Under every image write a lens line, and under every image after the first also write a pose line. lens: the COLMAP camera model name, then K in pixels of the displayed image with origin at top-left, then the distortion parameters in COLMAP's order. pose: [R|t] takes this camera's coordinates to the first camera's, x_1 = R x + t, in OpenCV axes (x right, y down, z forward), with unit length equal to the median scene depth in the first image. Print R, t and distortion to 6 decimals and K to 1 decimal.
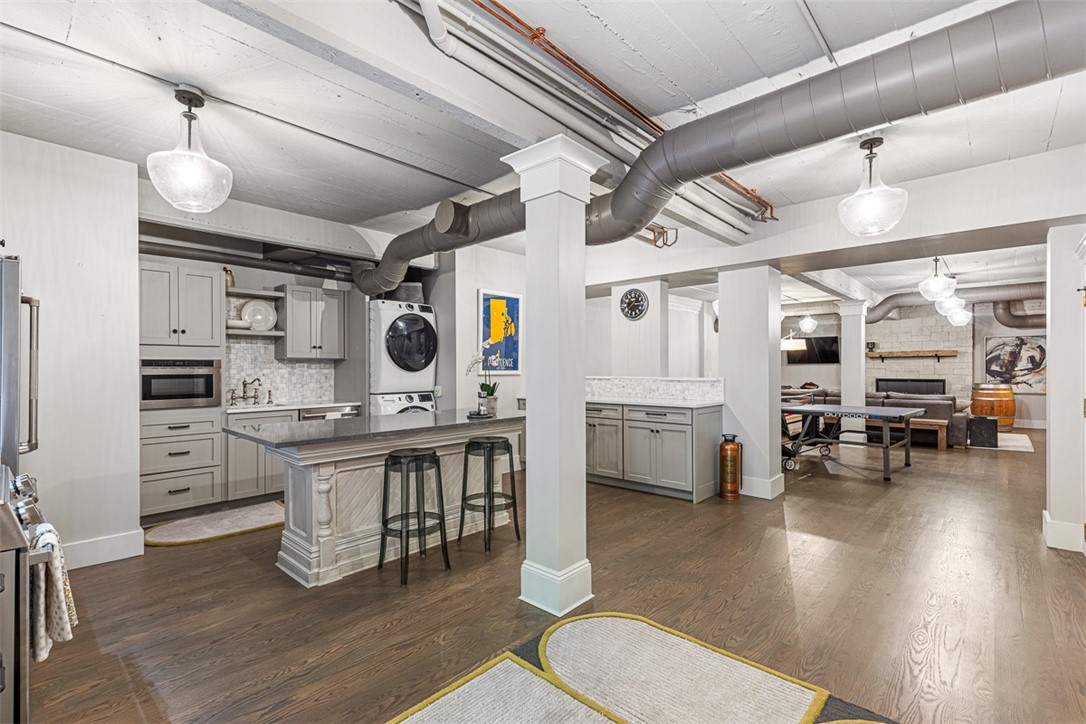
lens RADIAL K [[486.7, 0, 544.6], [0, 486.7, 366.3], [0, 0, 1]] dist [0.002951, 0.000524]
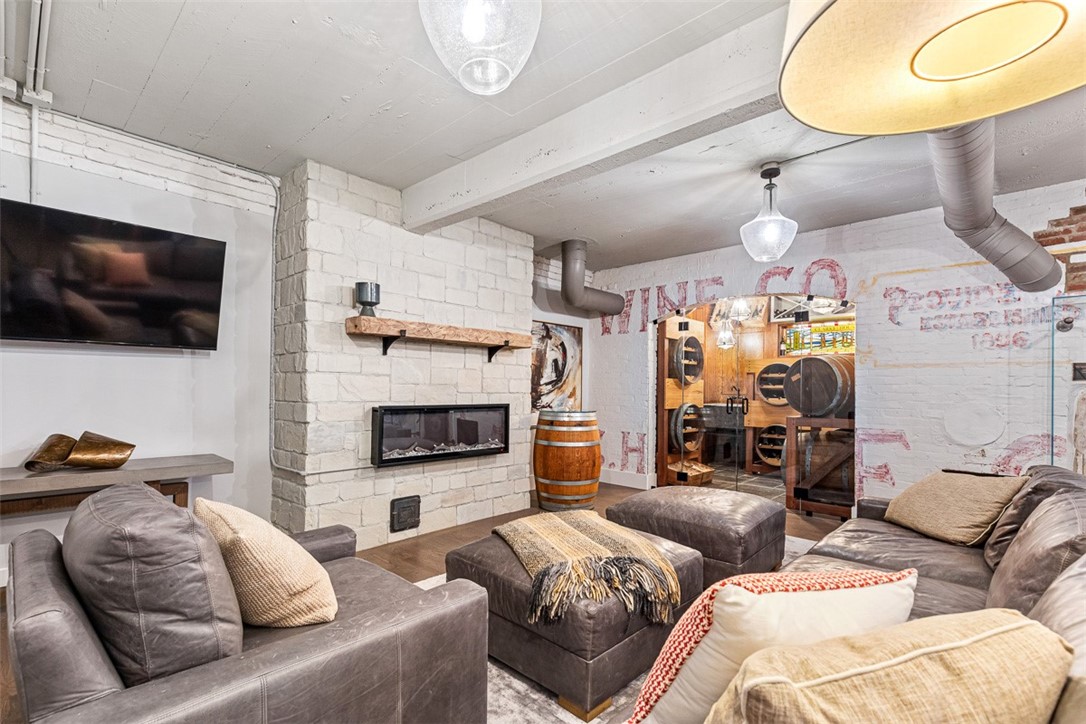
lens RADIAL K [[486.7, 0, 544.6], [0, 486.7, 366.3], [0, 0, 1]] dist [0.002951, 0.000524]
pose [[-0.003990, 0.048120, 0.998834, 0.419994], [-0.017690, 0.998682, -0.048183, 0.014467], [-0.999836, -0.017862, -0.003133, 0.993685]]
